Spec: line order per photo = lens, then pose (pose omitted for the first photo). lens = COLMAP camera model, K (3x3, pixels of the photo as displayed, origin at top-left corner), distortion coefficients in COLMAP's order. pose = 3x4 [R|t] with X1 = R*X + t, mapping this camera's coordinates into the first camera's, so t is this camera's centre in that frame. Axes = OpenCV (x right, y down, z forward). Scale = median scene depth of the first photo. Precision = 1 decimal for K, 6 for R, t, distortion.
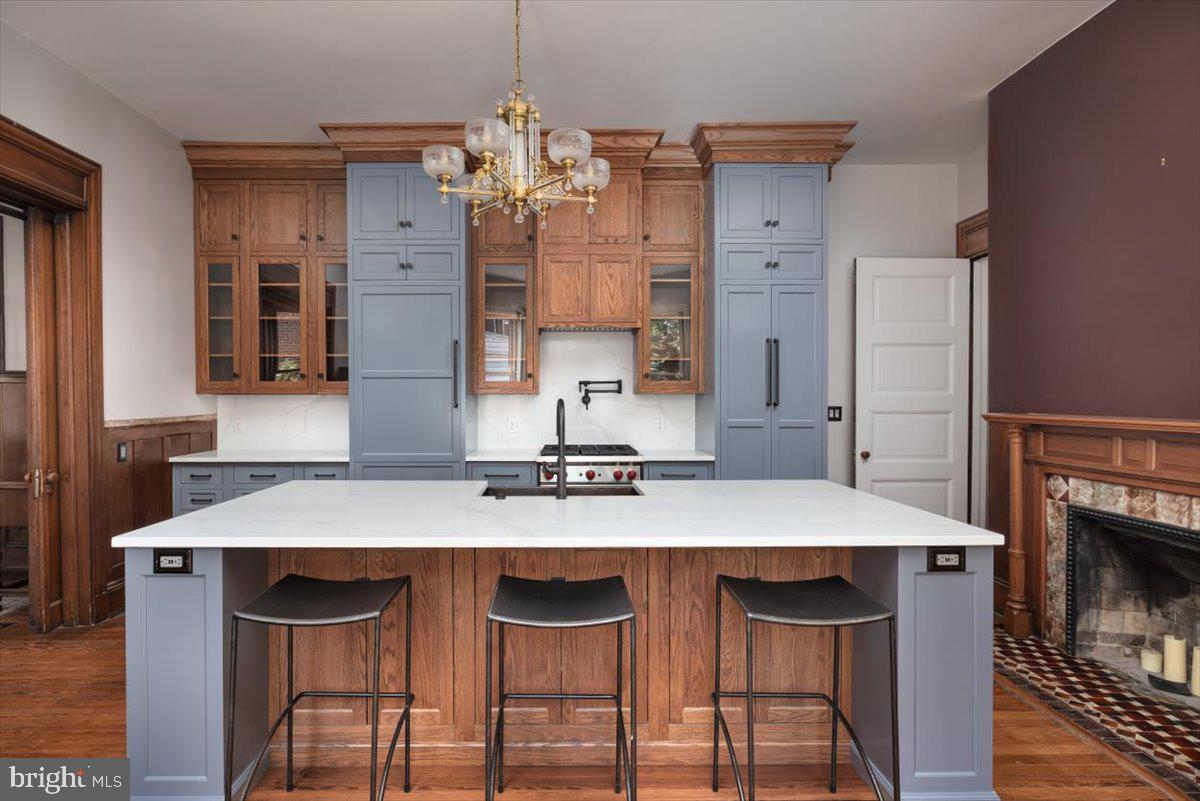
lens RADIAL K [[613.0, 0, 561.3], [0, 613.0, 404.8], [0, 0, 1]] dist [-0.000712, 0.000325]
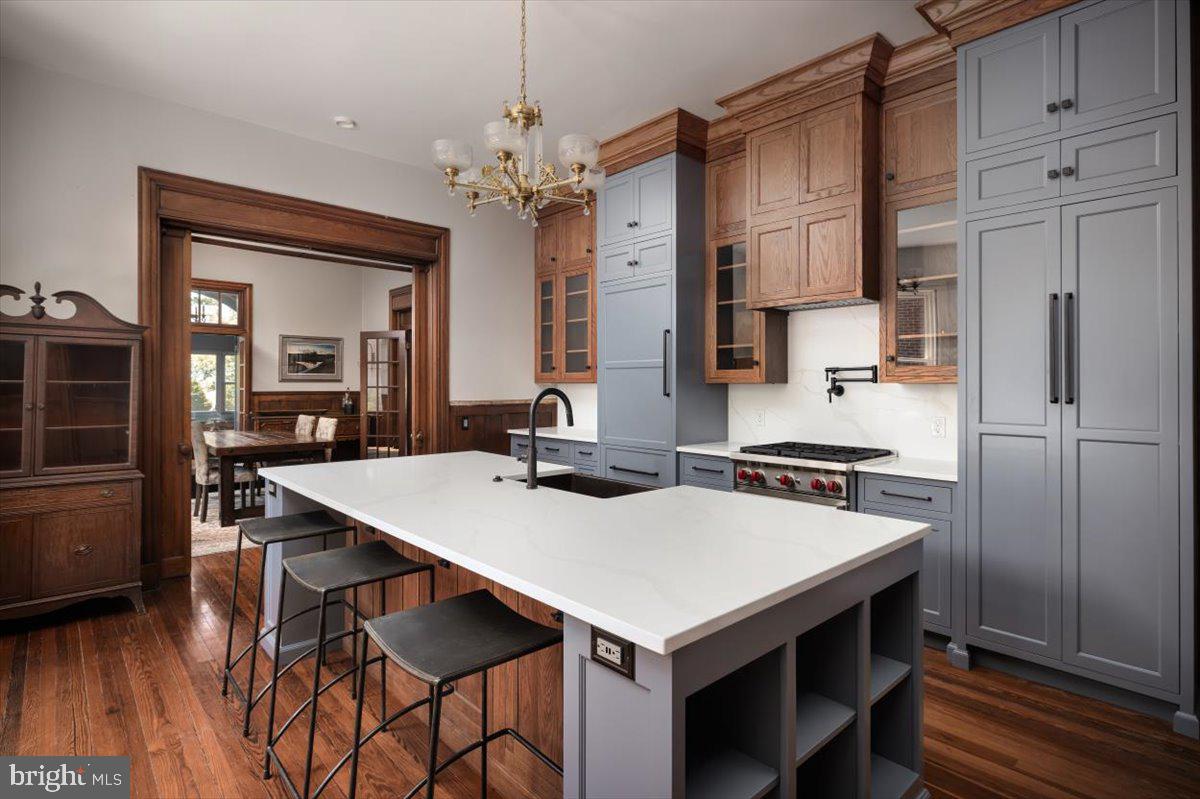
lens RADIAL K [[597.9, 0, 595.3], [0, 597.9, 382.9], [0, 0, 1]] dist [-0.001352, 0.000126]
pose [[0.668745, 0.000861, -0.743492, 0.466602], [-0.014649, 0.999820, -0.012018, -0.004730], [0.743348, 0.018928, 0.668637, 0.252300]]
